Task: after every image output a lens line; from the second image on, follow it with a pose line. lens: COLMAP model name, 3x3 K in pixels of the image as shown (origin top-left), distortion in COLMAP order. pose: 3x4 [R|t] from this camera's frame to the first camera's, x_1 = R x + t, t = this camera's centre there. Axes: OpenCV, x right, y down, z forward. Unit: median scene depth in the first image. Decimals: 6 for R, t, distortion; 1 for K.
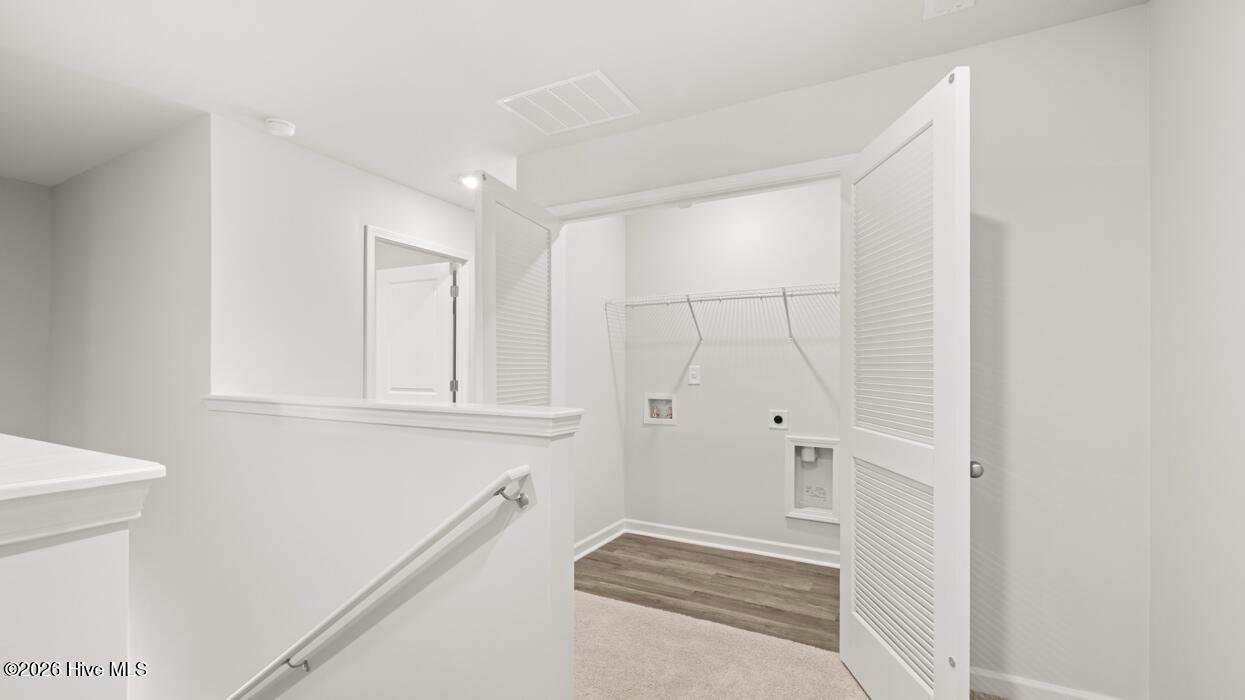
lens RADIAL K [[532.5, 0, 623.4], [0, 532.5, 356.2], [0, 0, 1]] dist [-0.000297, -0.000048]
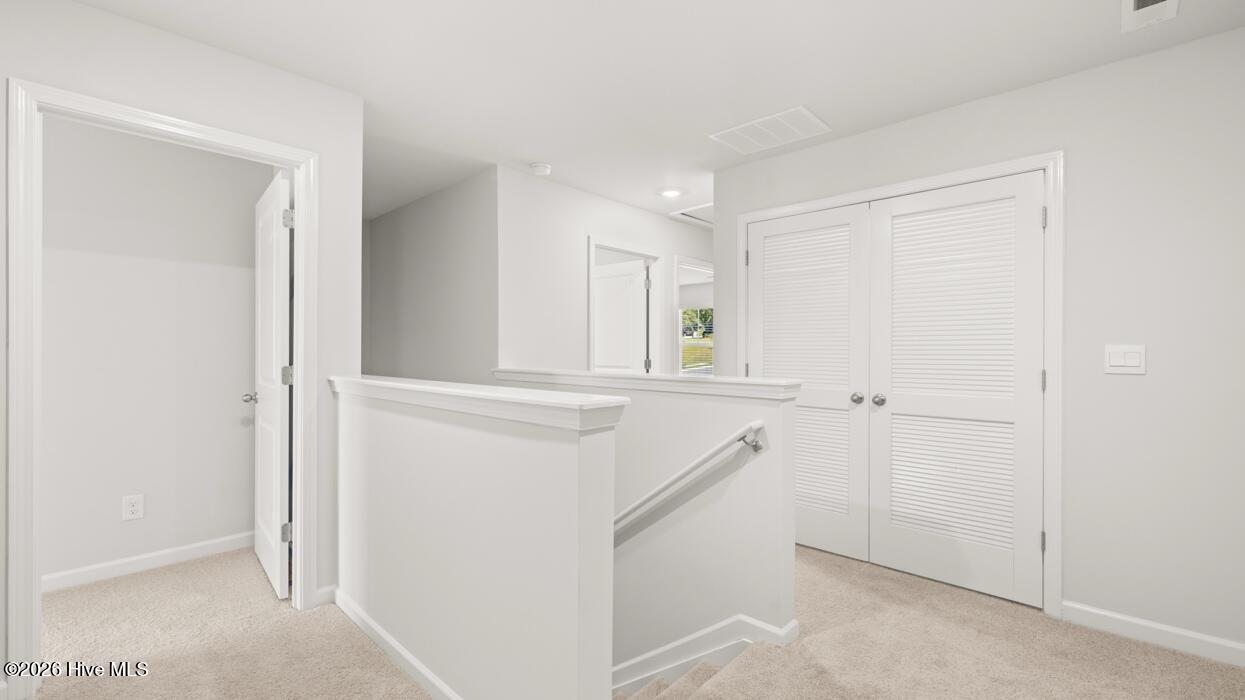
lens RADIAL K [[525.2, 0, 622.5], [0, 525.2, 343.4], [0, 0, 1]] dist [0.000828, 0.000191]
pose [[0.964292, -0.004072, -0.264812, -0.108628], [0.007153, 0.999917, 0.010670, -0.004892], [0.264746, -0.012183, 0.964241, -0.245784]]
